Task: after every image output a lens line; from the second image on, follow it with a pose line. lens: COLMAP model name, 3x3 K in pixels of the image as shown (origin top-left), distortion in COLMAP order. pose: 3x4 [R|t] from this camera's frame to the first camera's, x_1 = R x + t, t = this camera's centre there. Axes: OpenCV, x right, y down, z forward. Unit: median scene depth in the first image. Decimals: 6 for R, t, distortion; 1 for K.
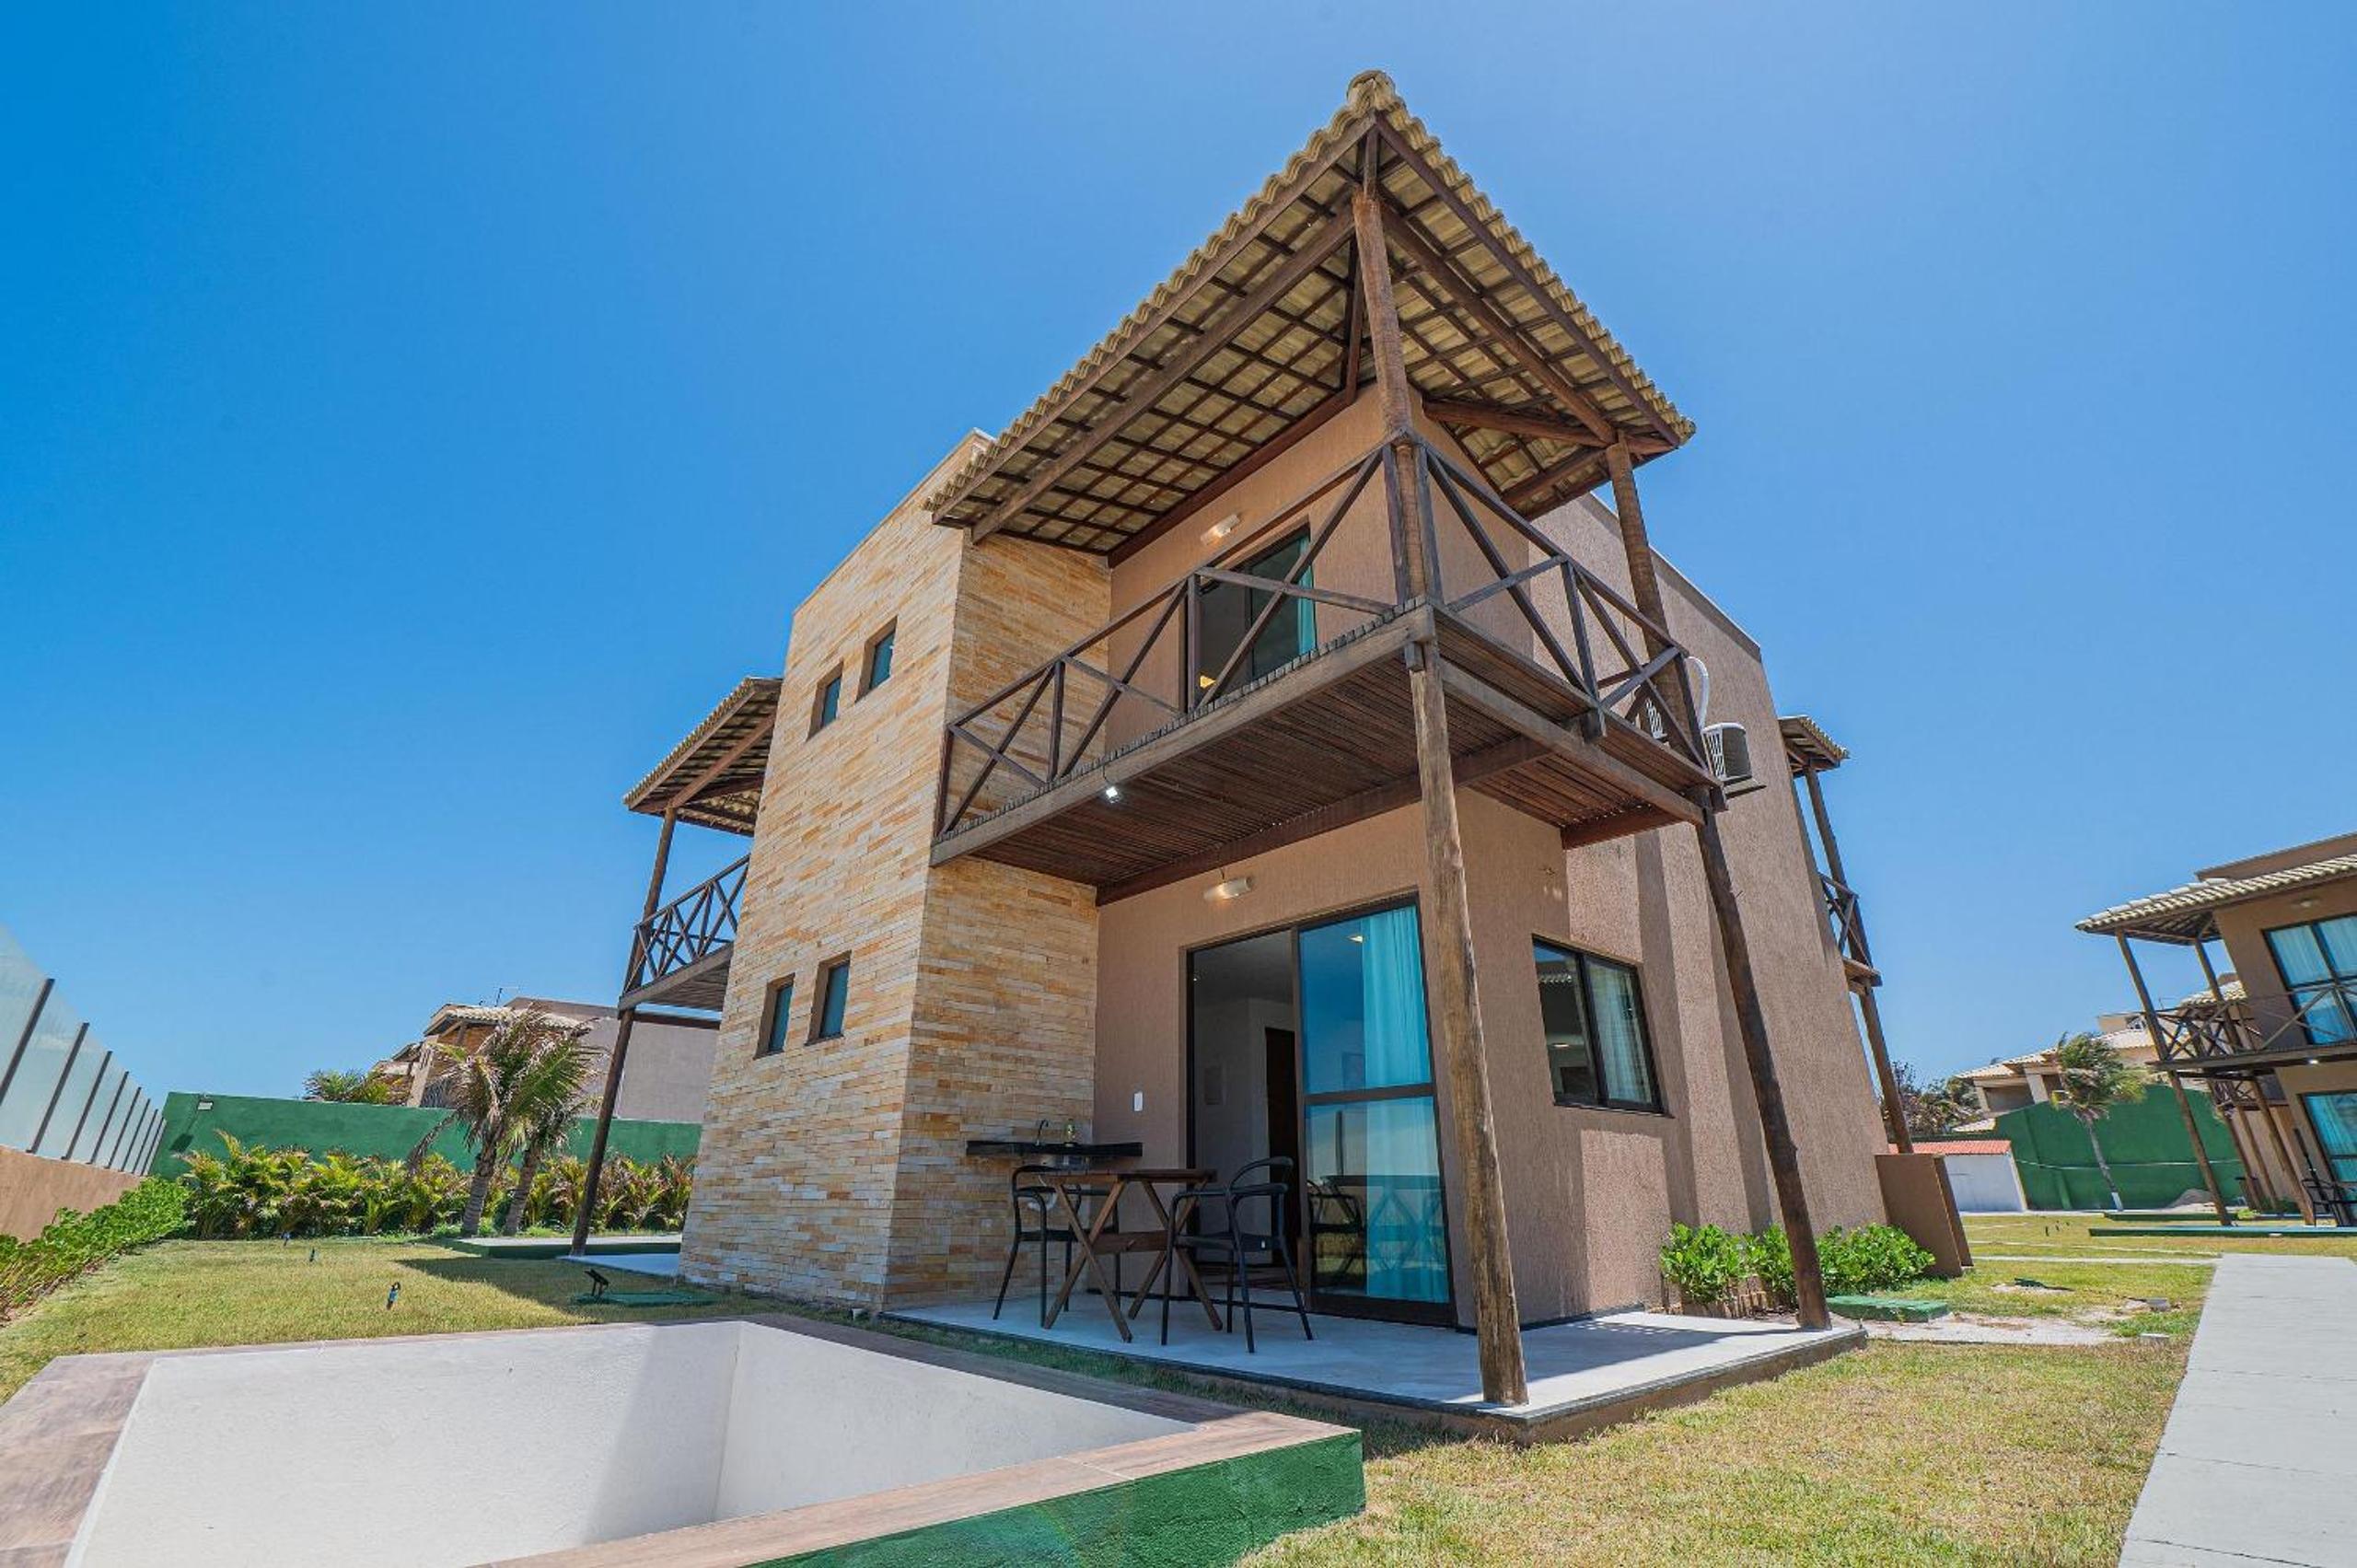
lens RADIAL K [[982.1, 0, 1184.9], [0, 982.1, 788.0], [0, 0, 1]] dist [-0.012396, -0.000451]
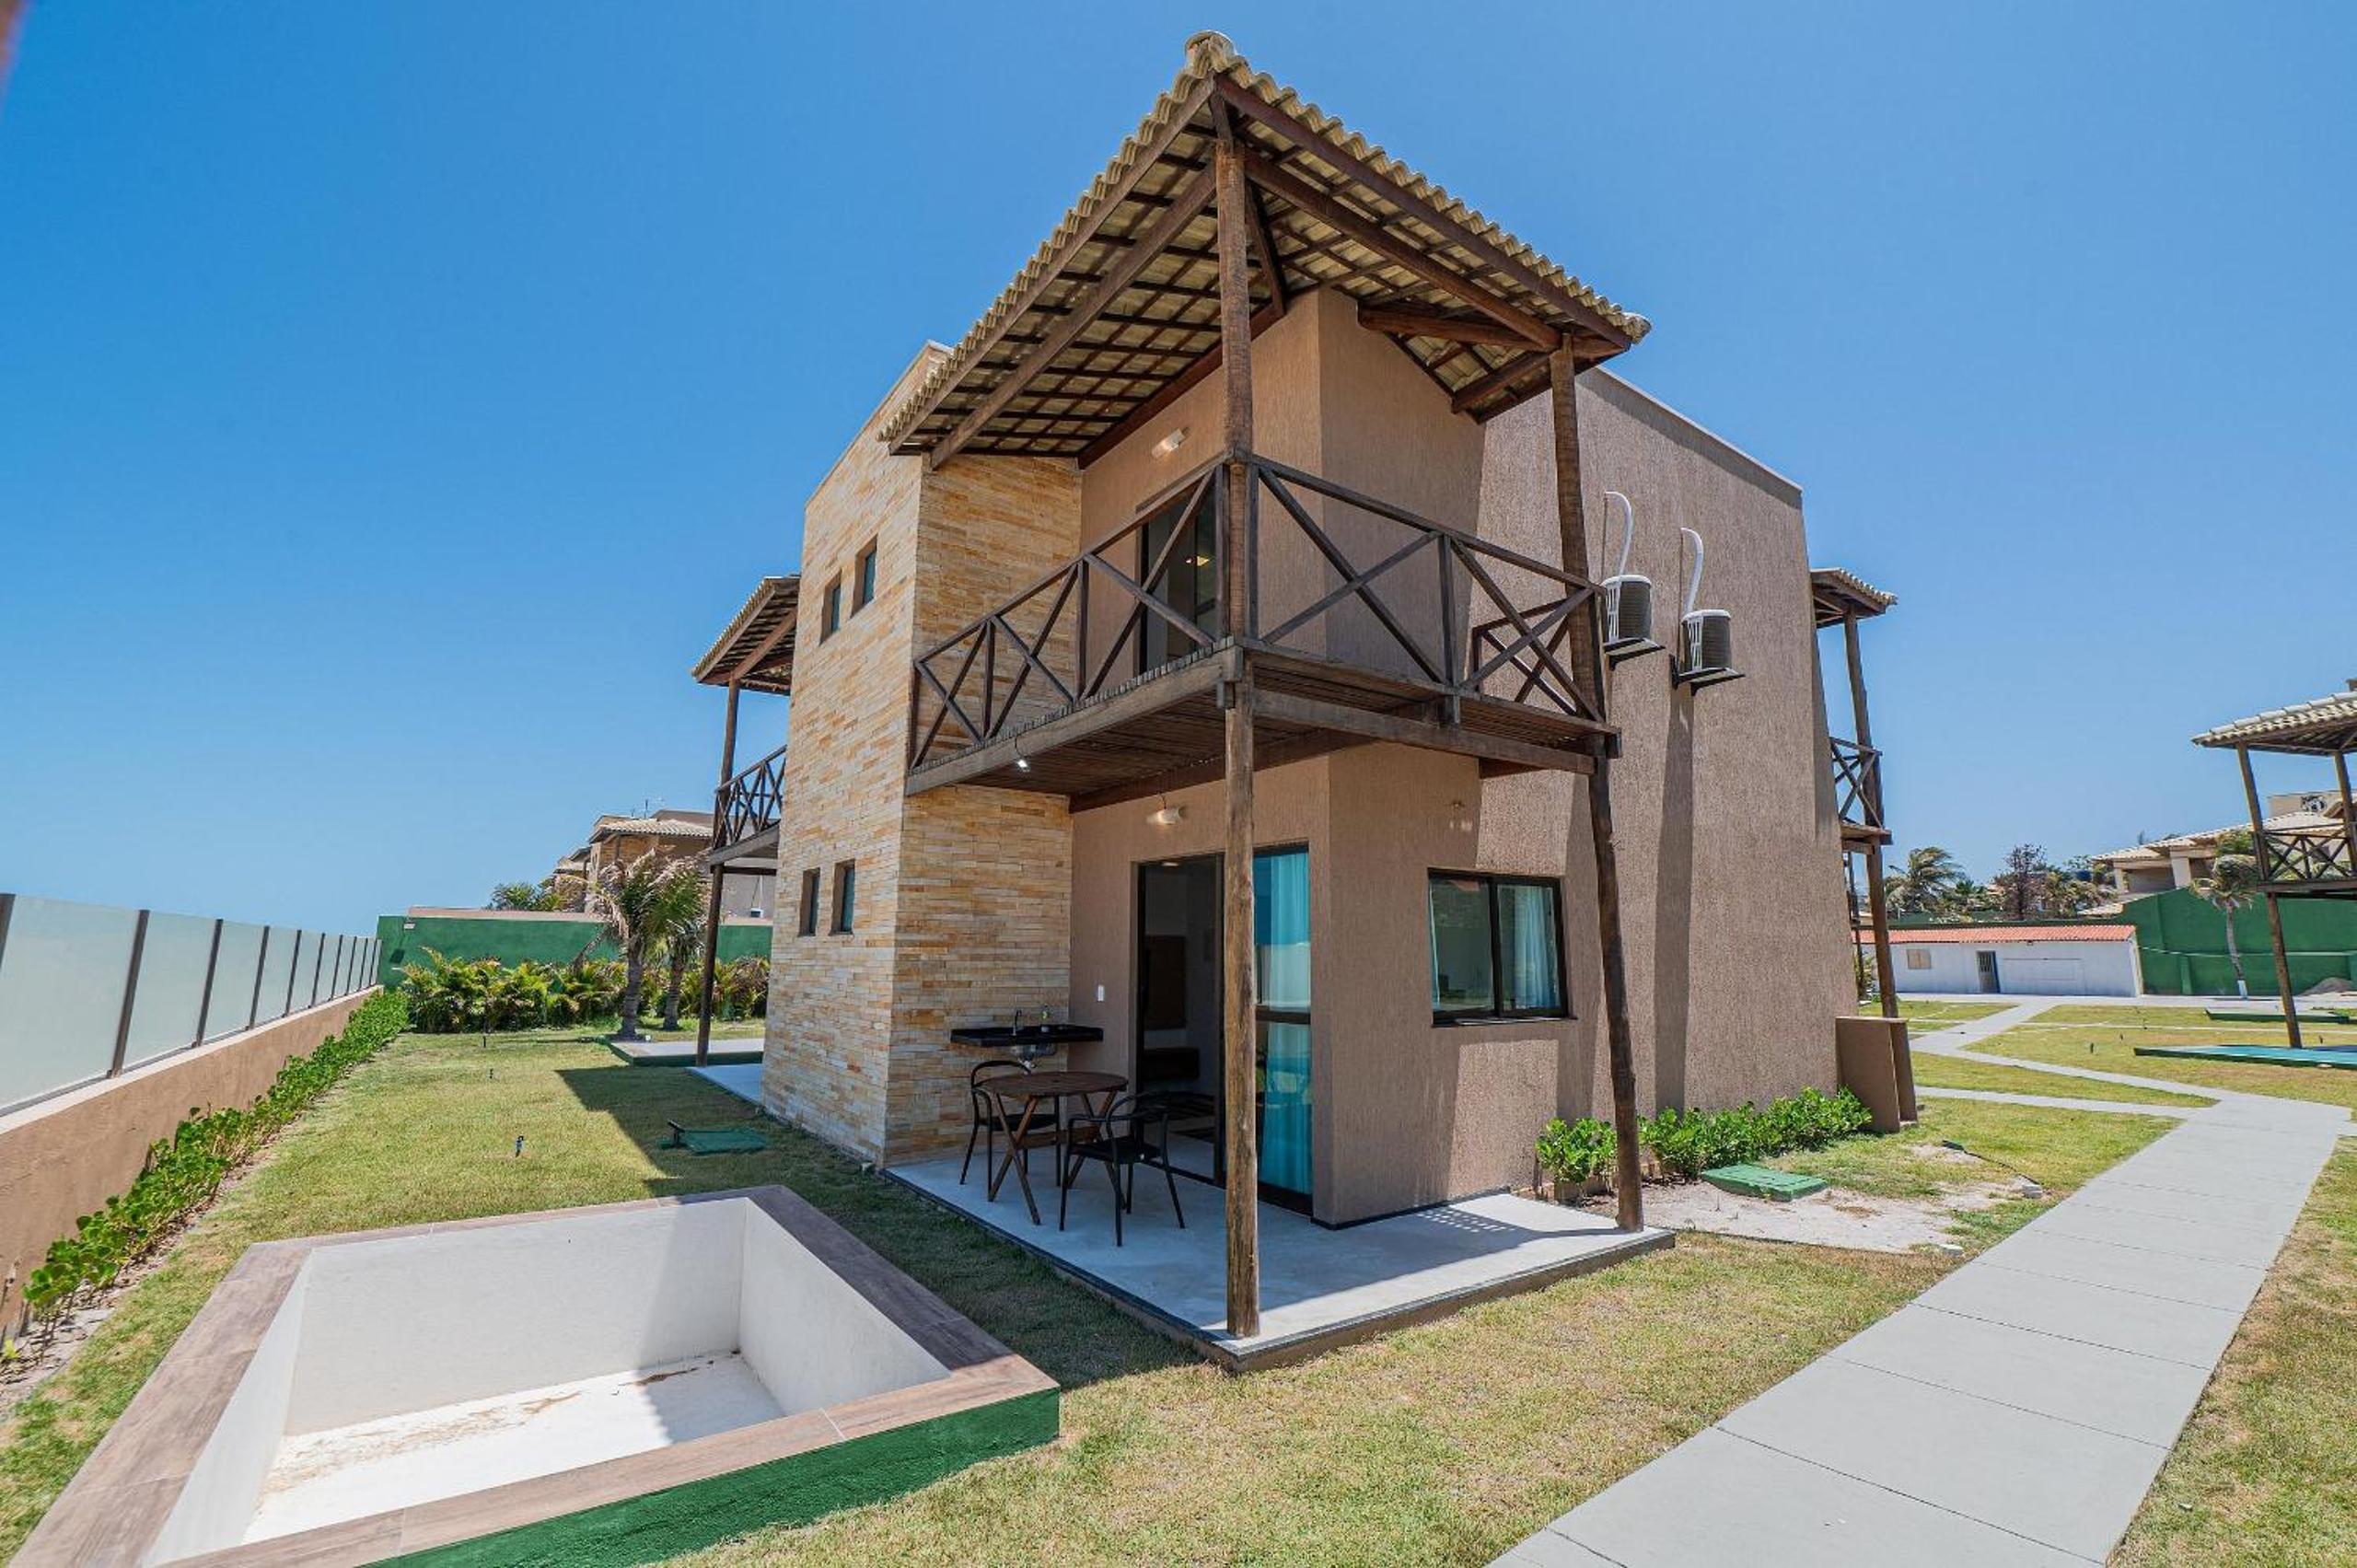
lens RADIAL K [[982.1, 0, 1184.9], [0, 982.1, 788.0], [0, 0, 1]] dist [-0.012396, -0.000451]
pose [[0.993347, -0.013662, -0.114344, 0.176501], [0.038748, 0.974692, 0.220166, -0.155152], [0.108443, -0.223132, 0.968737, -0.043123]]
